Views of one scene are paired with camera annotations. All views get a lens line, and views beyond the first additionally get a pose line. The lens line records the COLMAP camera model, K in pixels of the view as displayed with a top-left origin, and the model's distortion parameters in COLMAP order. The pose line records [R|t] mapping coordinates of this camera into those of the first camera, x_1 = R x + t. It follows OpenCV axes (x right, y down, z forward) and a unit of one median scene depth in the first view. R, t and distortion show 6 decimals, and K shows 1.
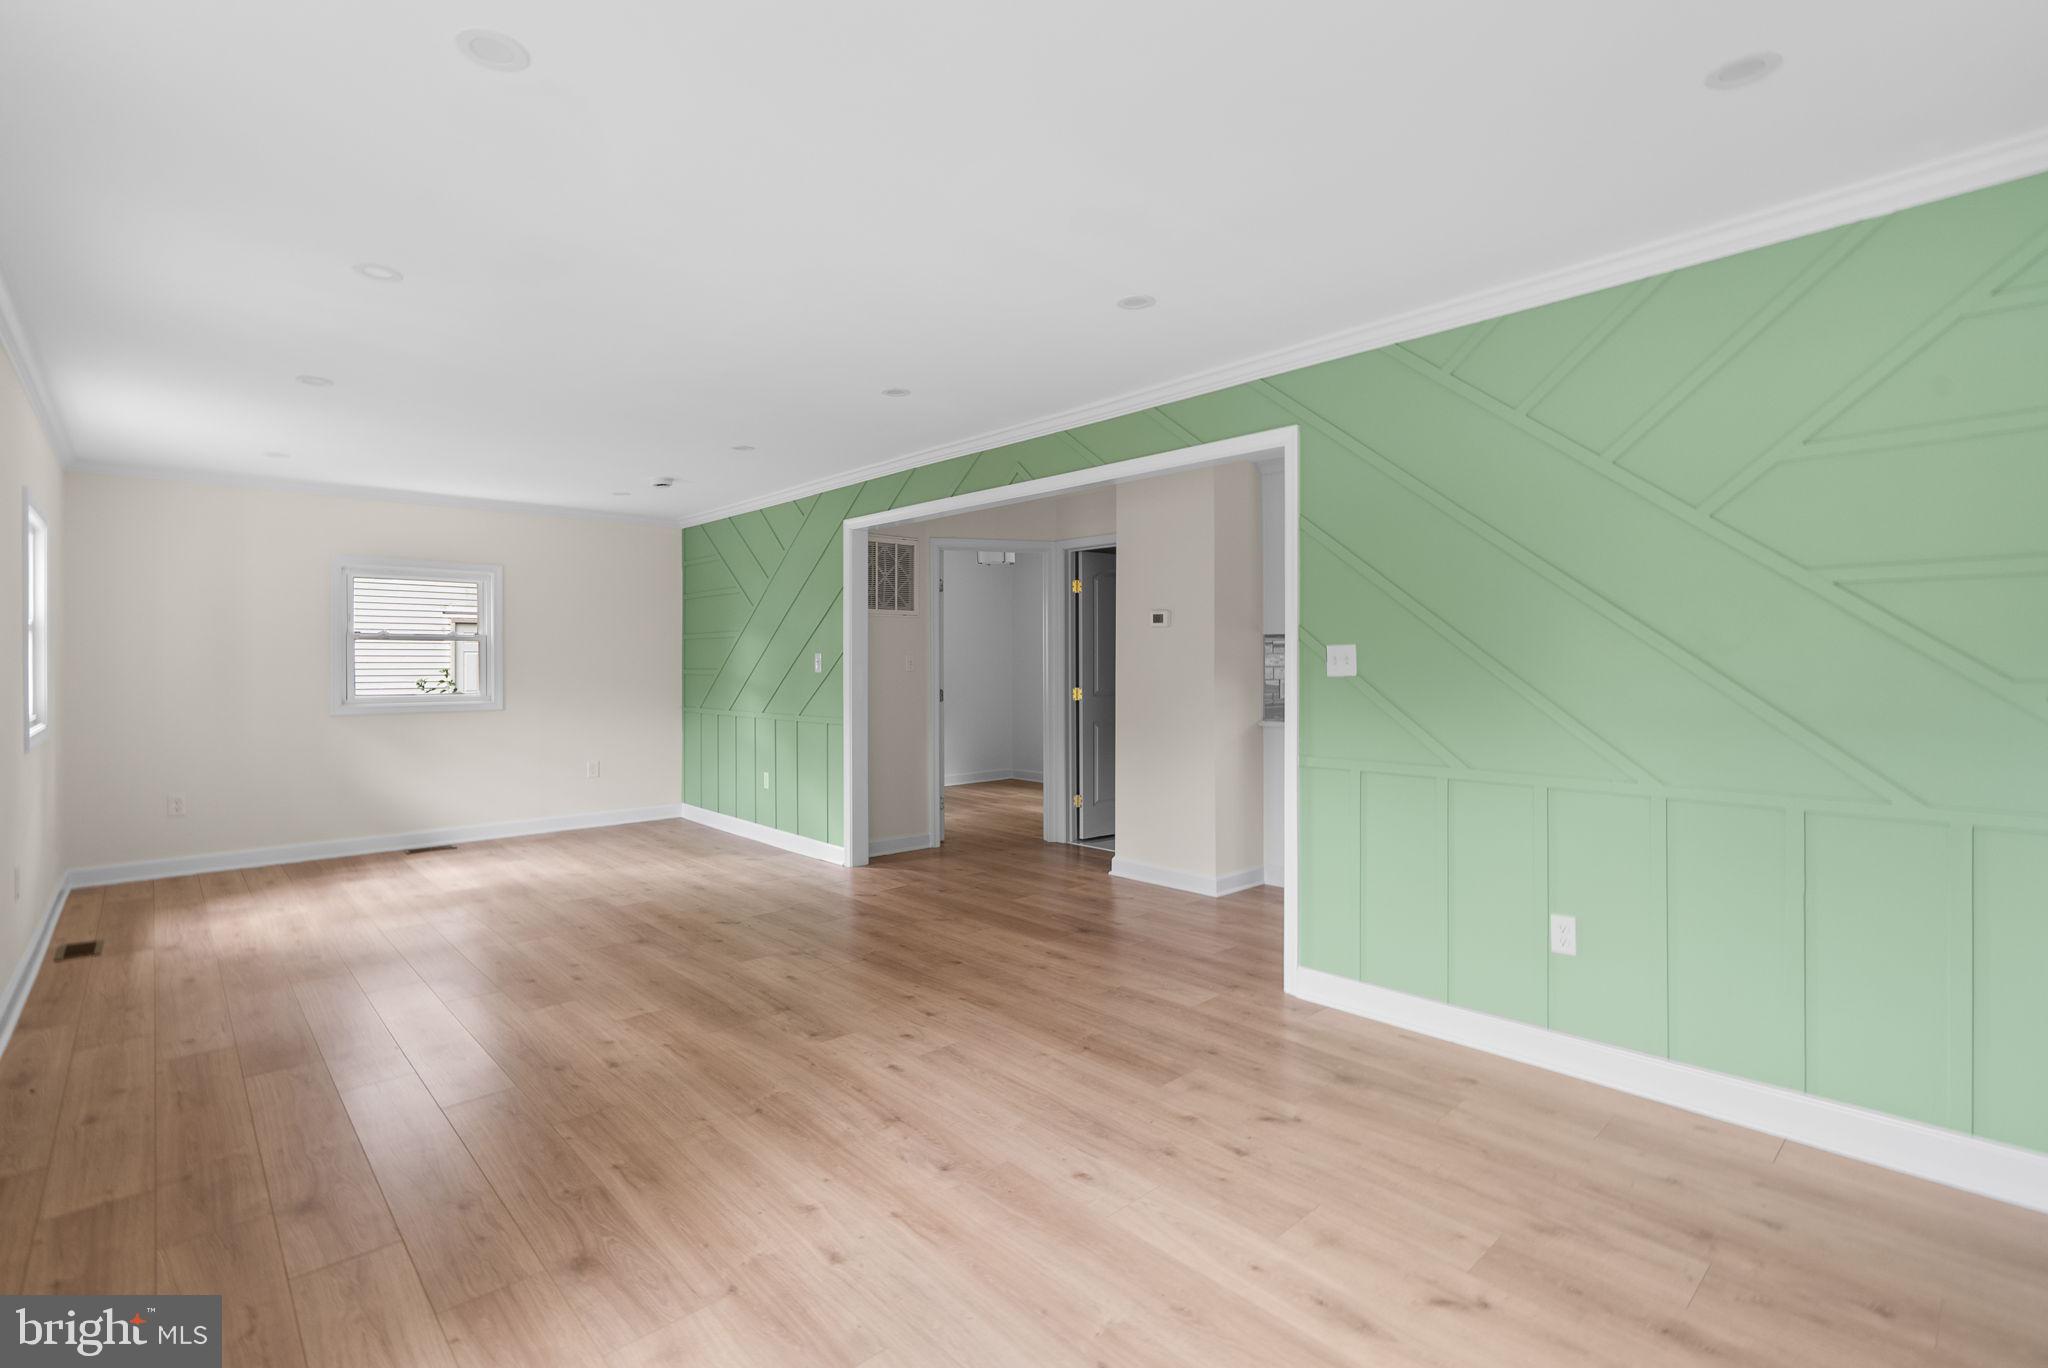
lens RADIAL K [[935.9, 0, 1028.4], [0, 935.9, 671.7], [0, 0, 1]] dist [-0.003470, -0.000423]
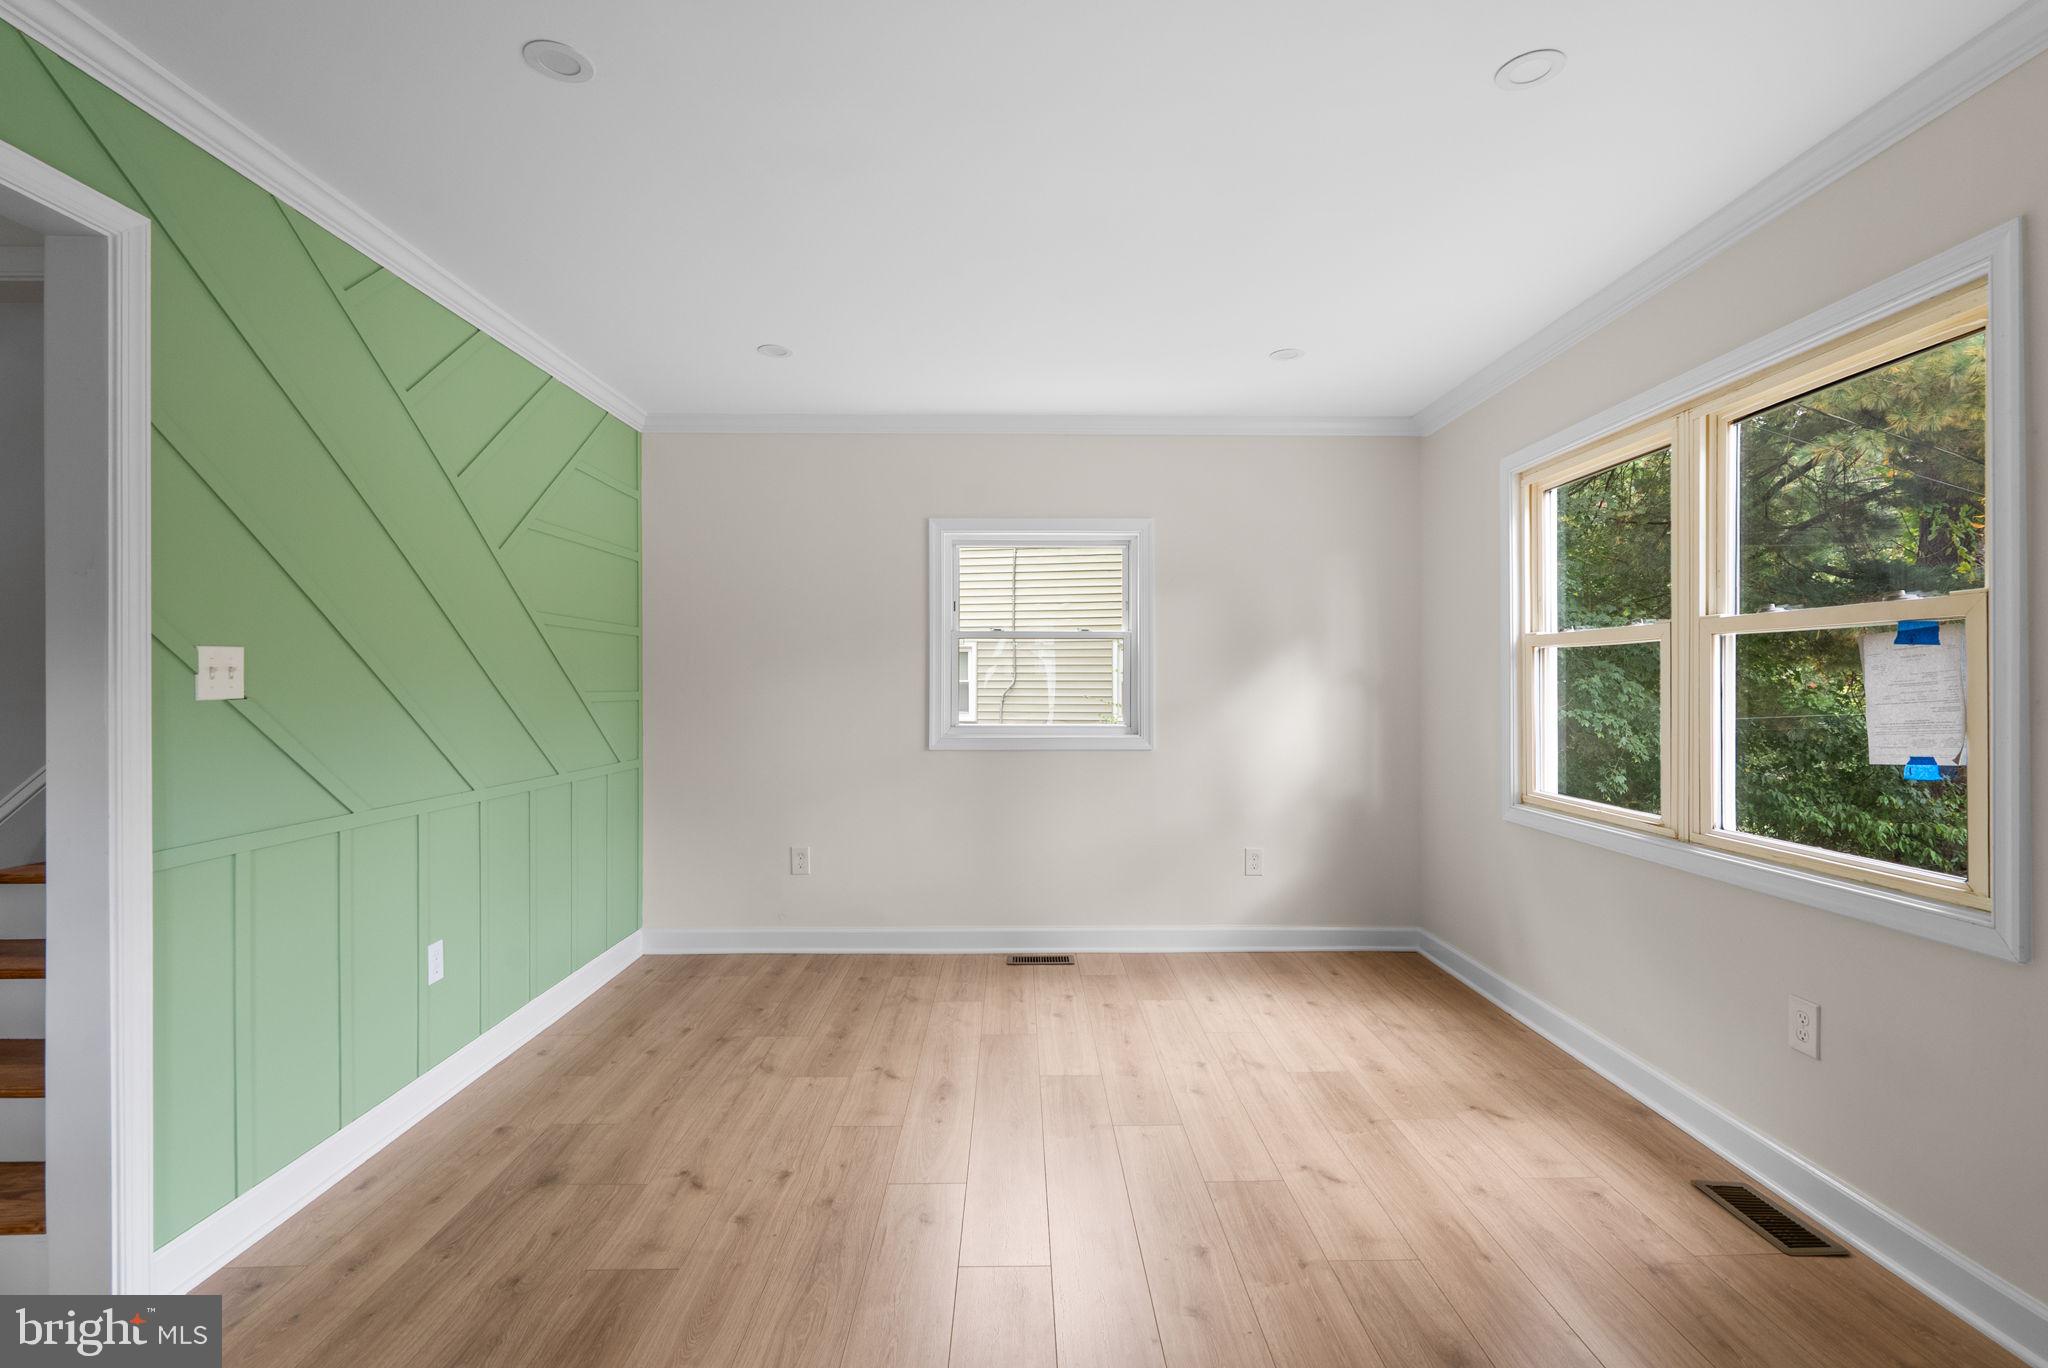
lens RADIAL K [[937.4, 0, 1024.0], [0, 937.4, 684.0], [0, 0, 1]] dist [-0.000930, -0.000076]
pose [[-0.737974, 0.003784, 0.674818, -0.527390], [0.008658, 0.999955, 0.003862, -0.003207], [-0.674773, 0.008693, -0.737974, 1.307760]]
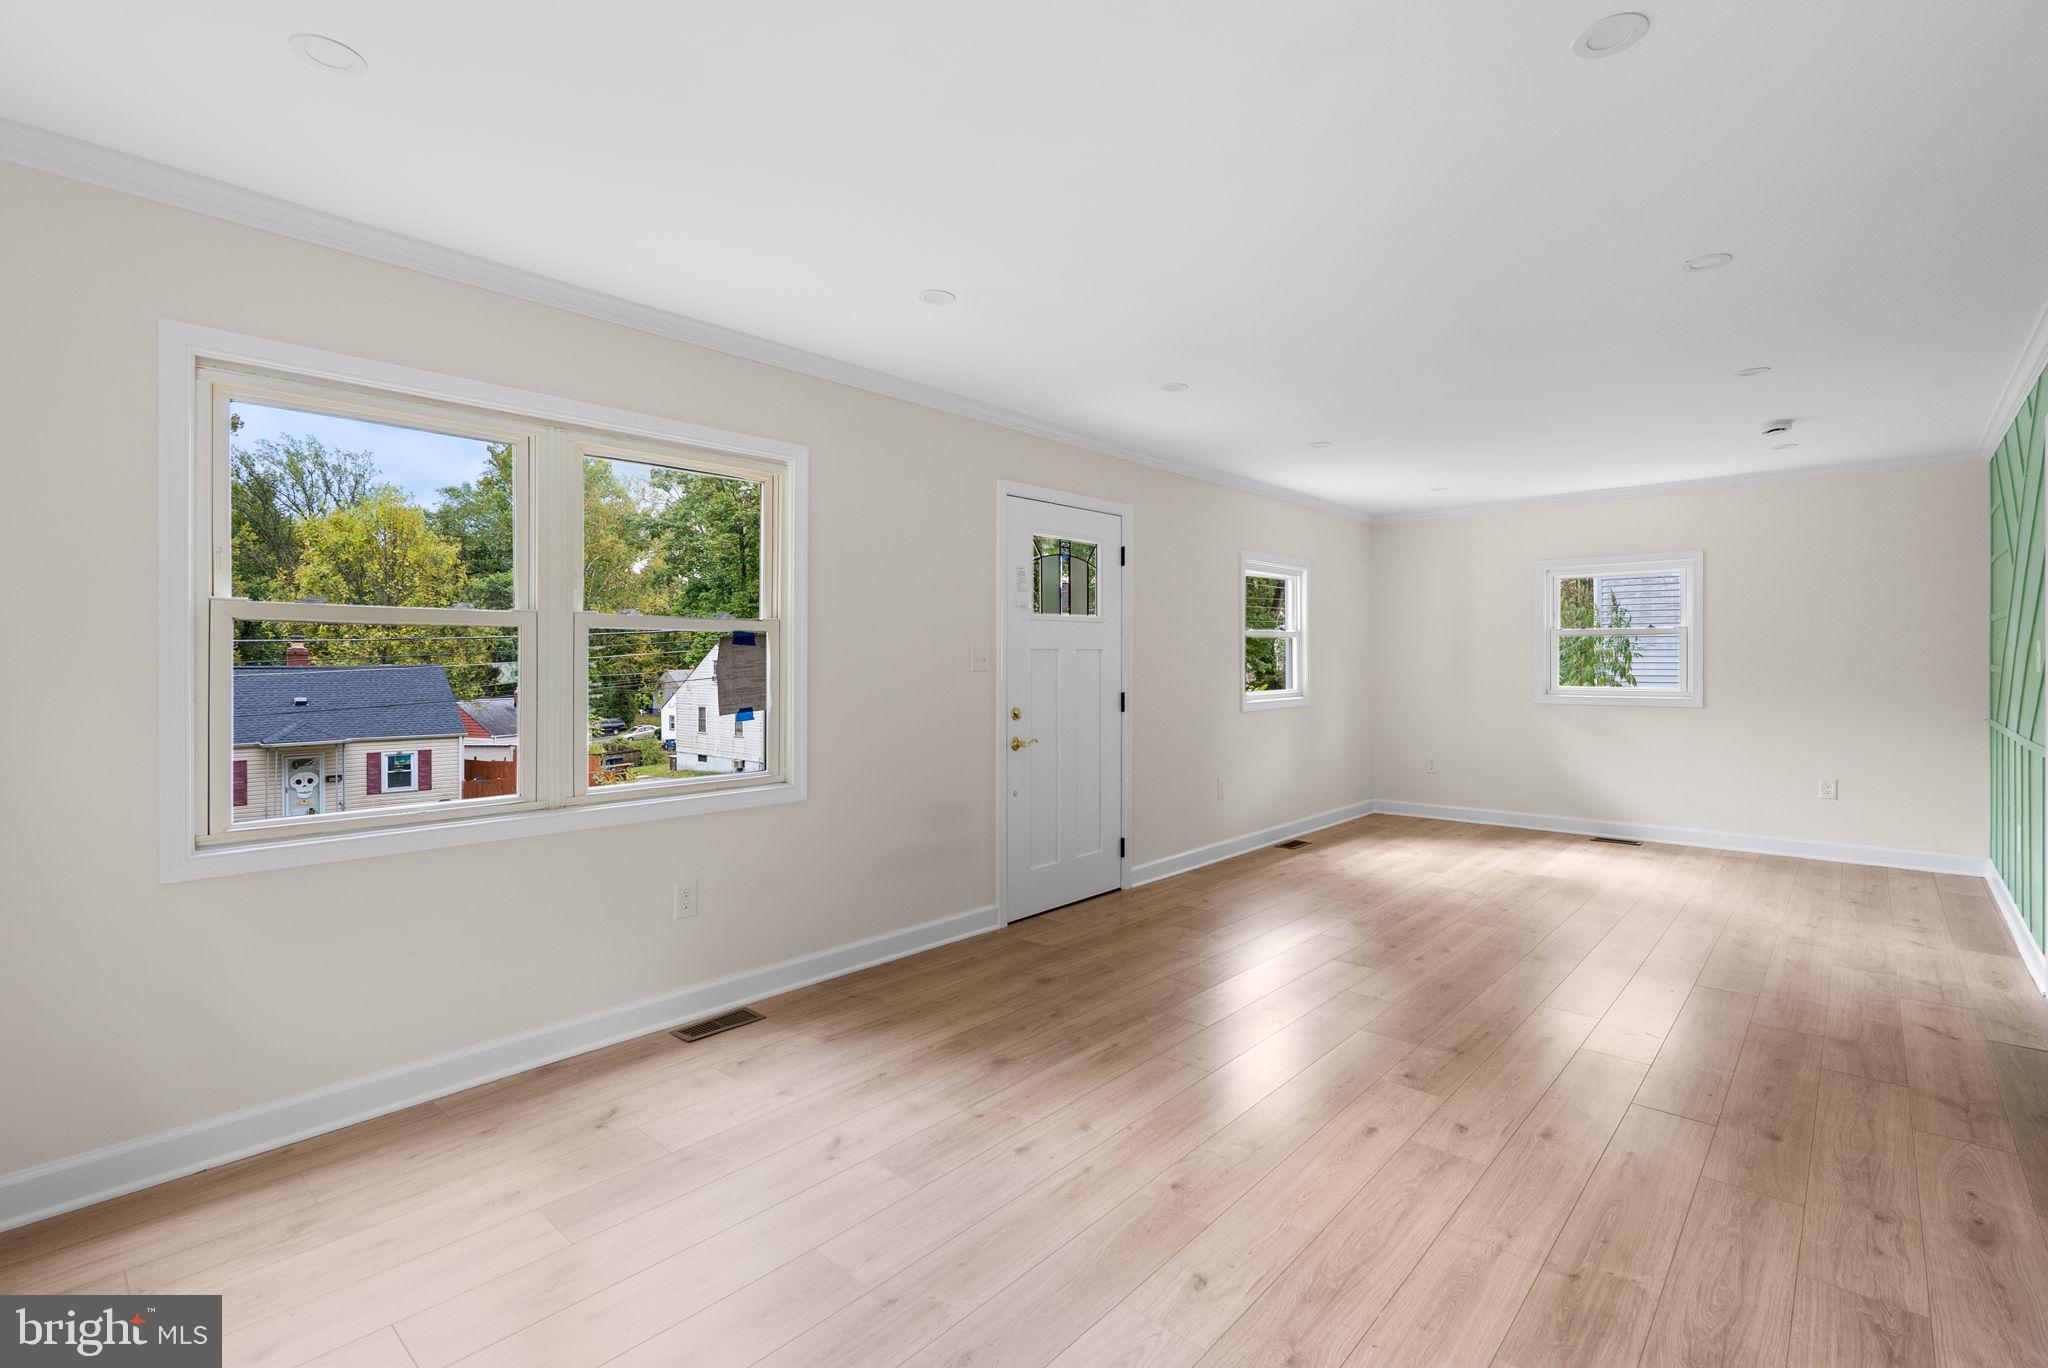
lens RADIAL K [[935.9, 0, 1028.4], [0, 935.9, 671.7], [0, 0, 1]] dist [-0.003470, -0.000423]
pose [[0.088692, 0.015923, -0.995932, 0.691569], [-0.005817, 0.999863, 0.015467, -0.010523], [0.996042, 0.004422, 0.088772, 0.620953]]
